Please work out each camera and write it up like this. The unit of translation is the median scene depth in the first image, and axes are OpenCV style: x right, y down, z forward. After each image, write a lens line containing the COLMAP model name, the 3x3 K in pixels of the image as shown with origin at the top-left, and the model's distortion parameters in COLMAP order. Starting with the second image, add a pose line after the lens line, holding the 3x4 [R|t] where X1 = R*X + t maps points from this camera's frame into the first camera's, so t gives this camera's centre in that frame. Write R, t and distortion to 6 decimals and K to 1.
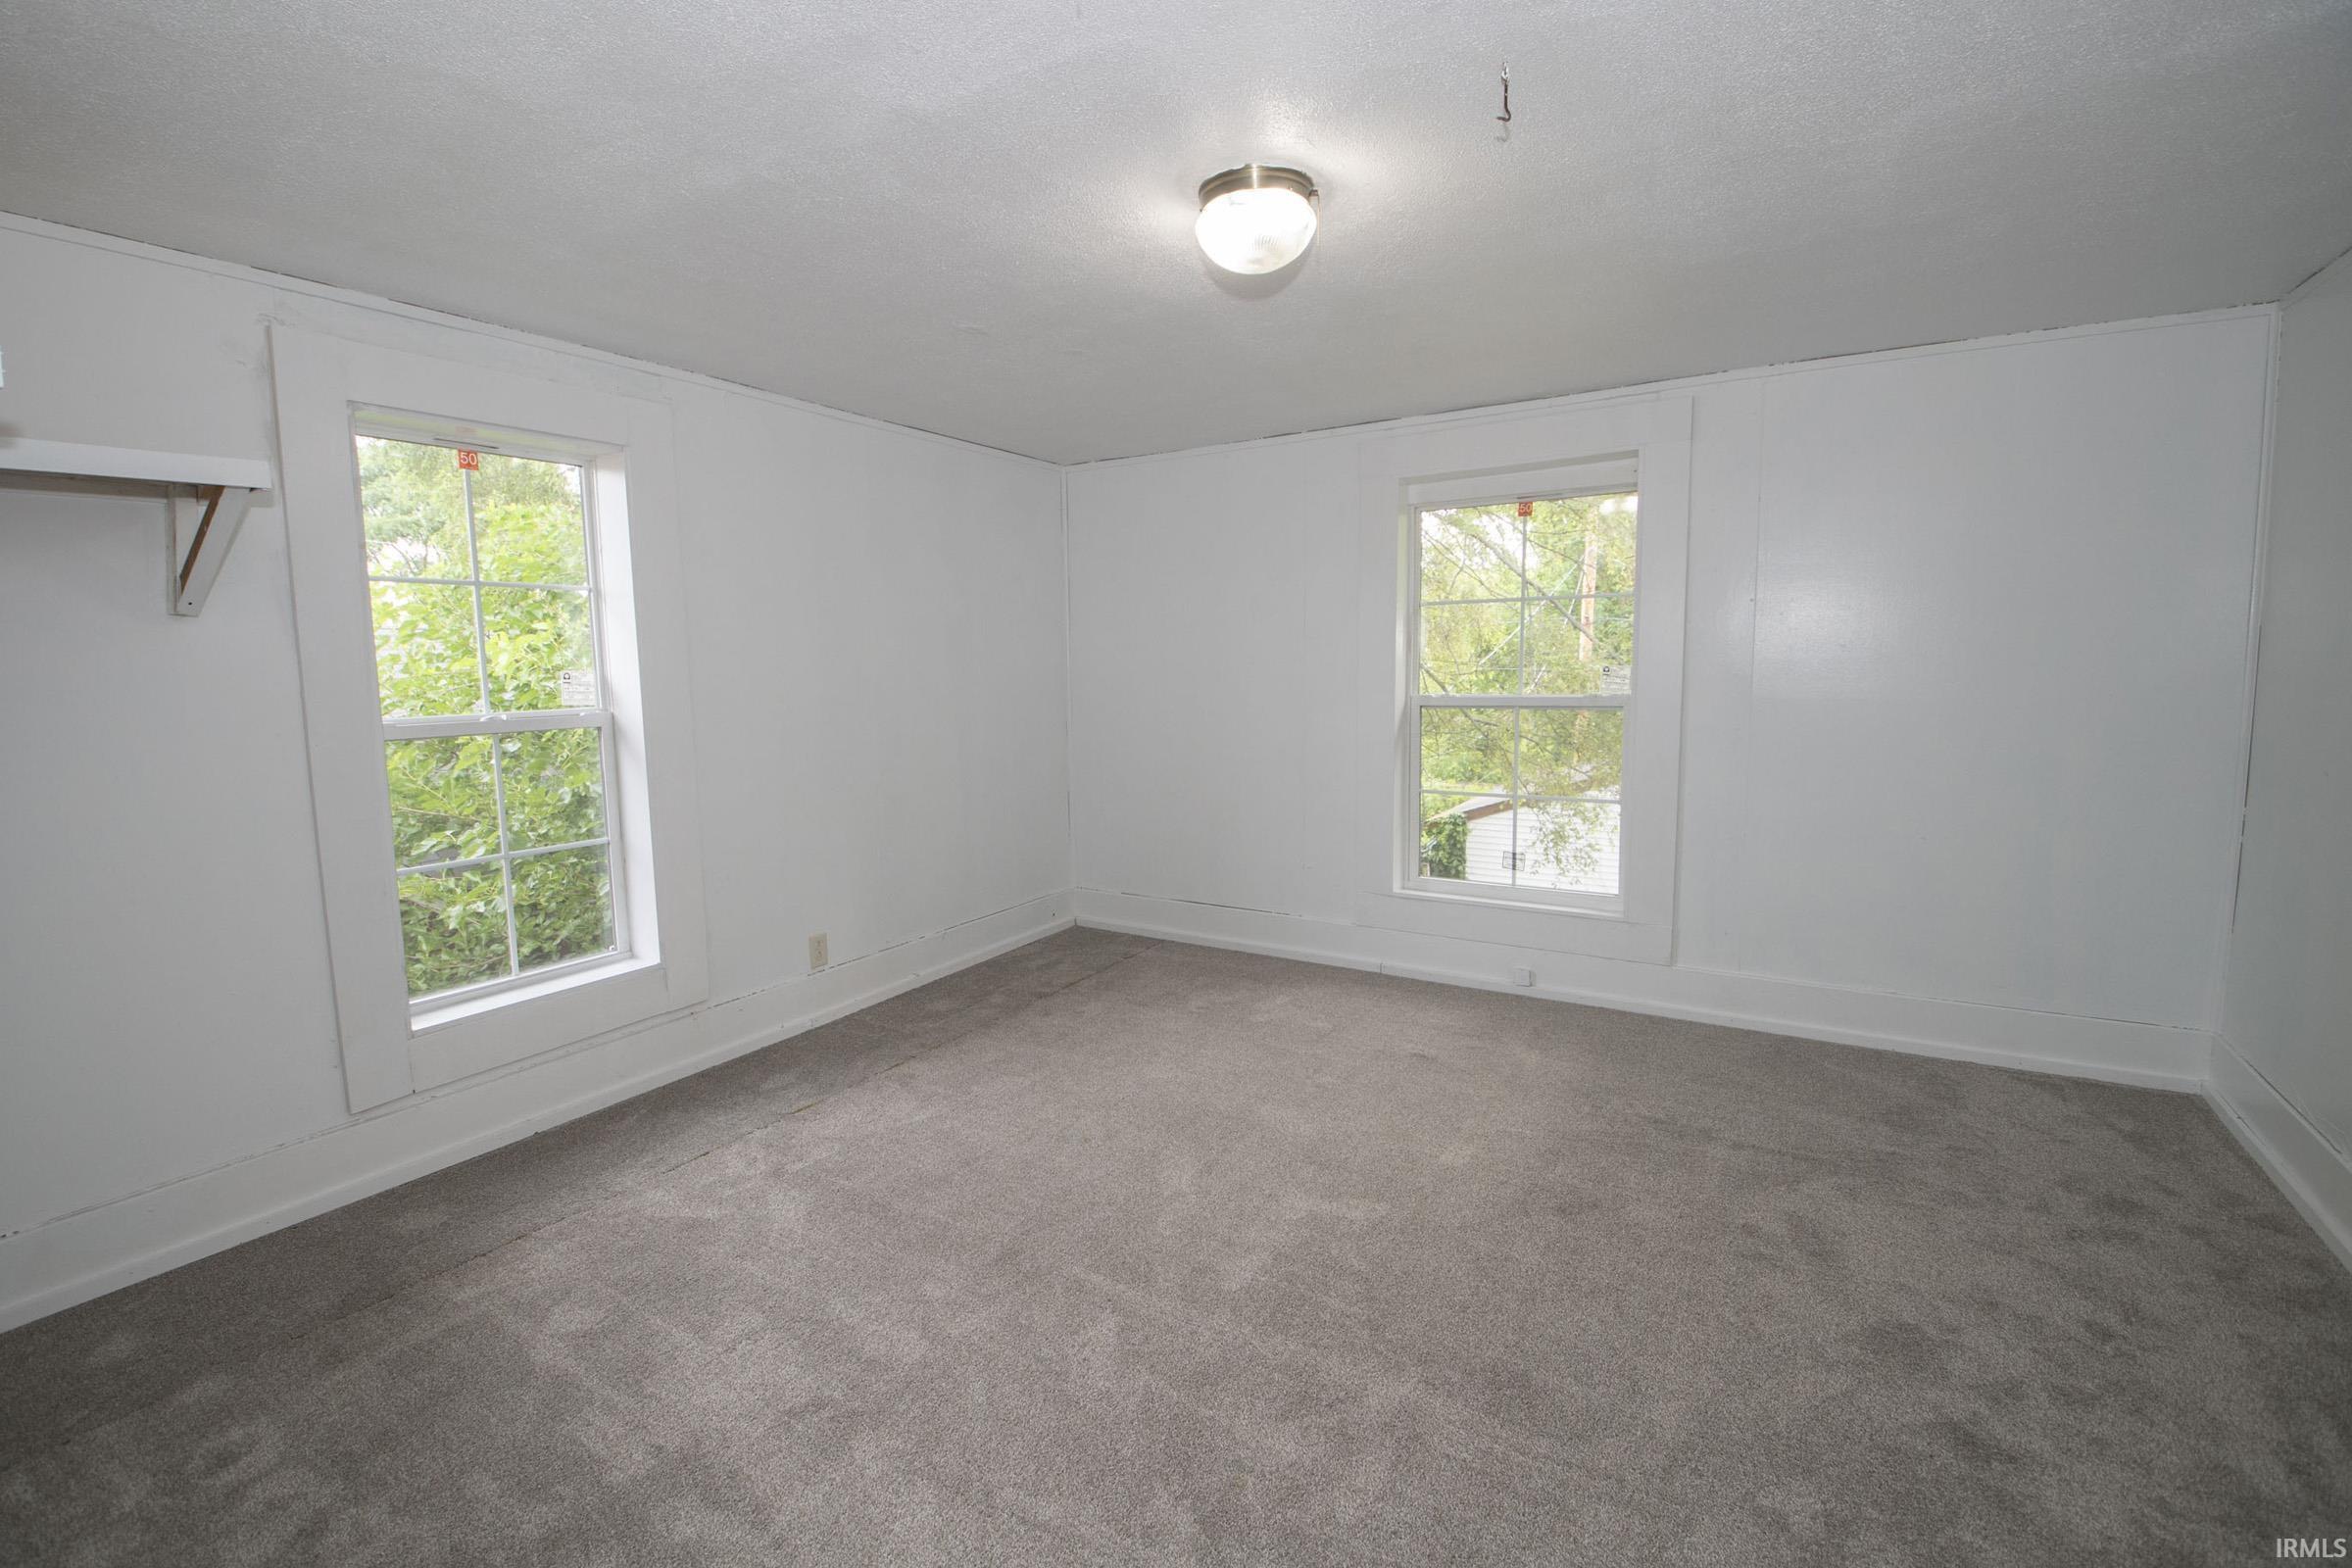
lens RADIAL K [[1029.8, 0, 1162.3], [0, 1029.8, 774.9], [0, 0, 1]] dist [0.000171, -0.012500]
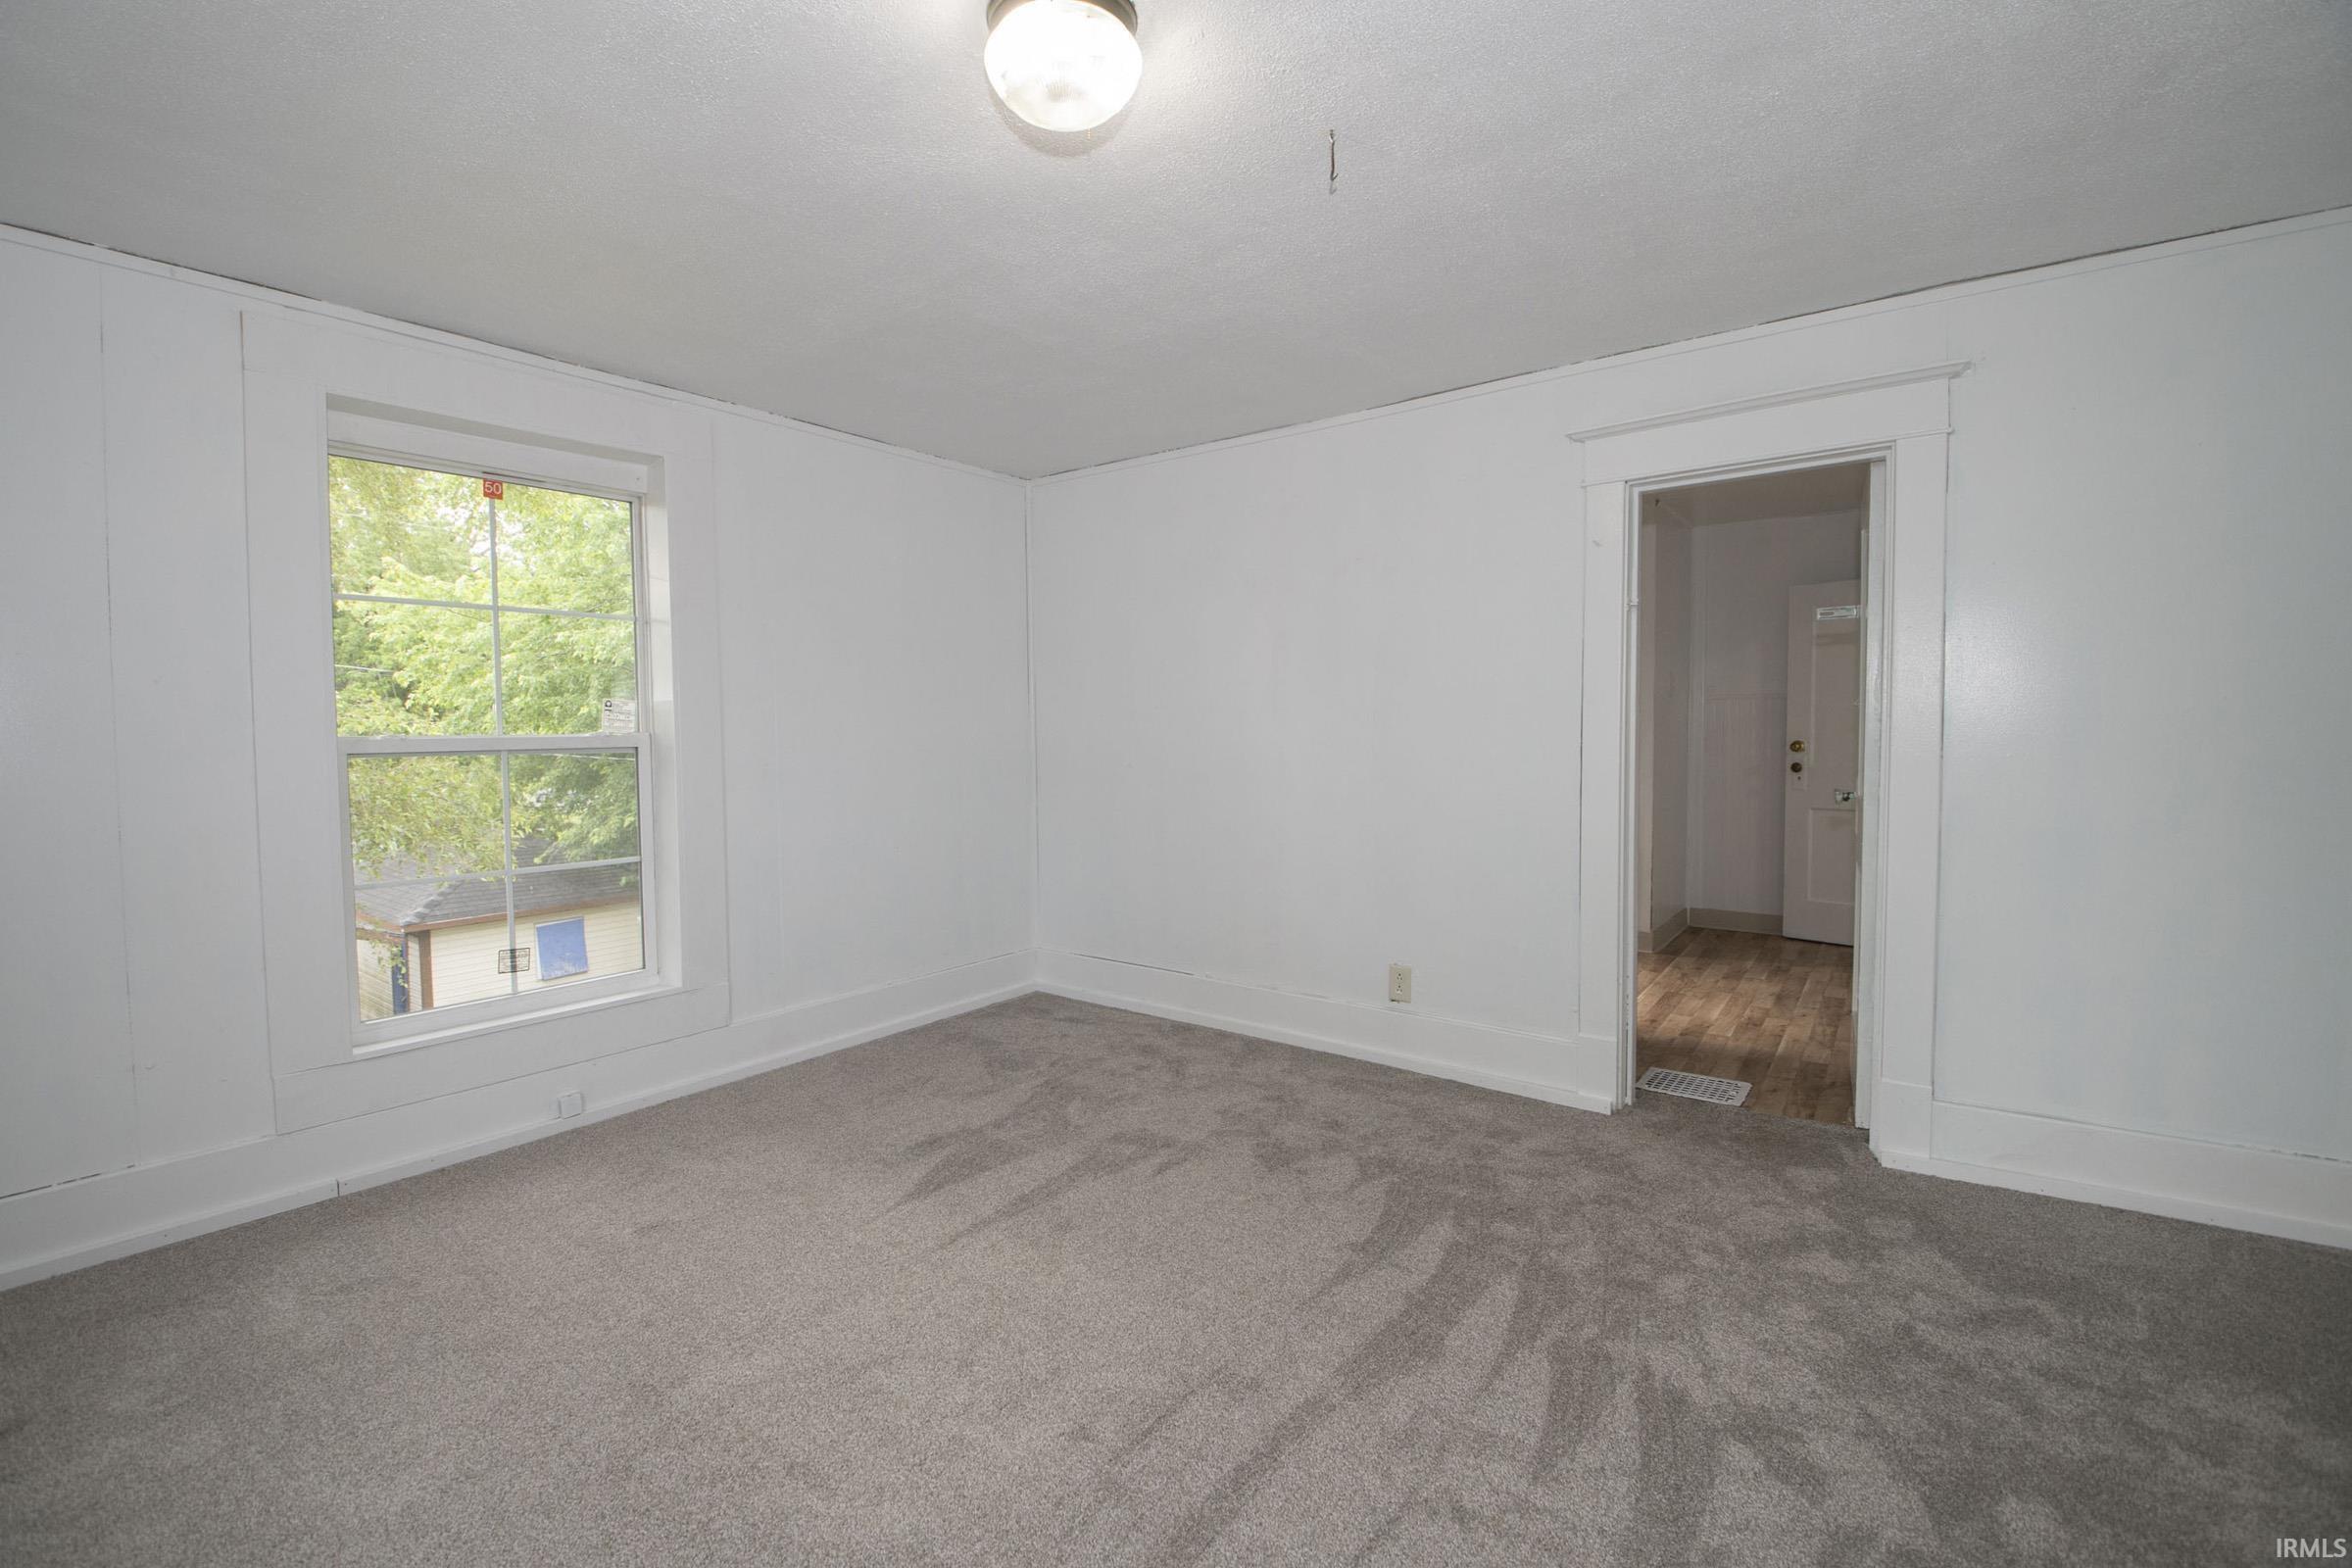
lens RADIAL K [[1029.8, 0, 1162.3], [0, 1029.8, 774.9], [0, 0, 1]] dist [0.000171, -0.012500]
pose [[0.108198, -0.035042, 0.993512, -0.385559], [0.118539, 0.992703, 0.022104, -0.010968], [-0.987037, 0.115378, 0.111563, 0.510390]]
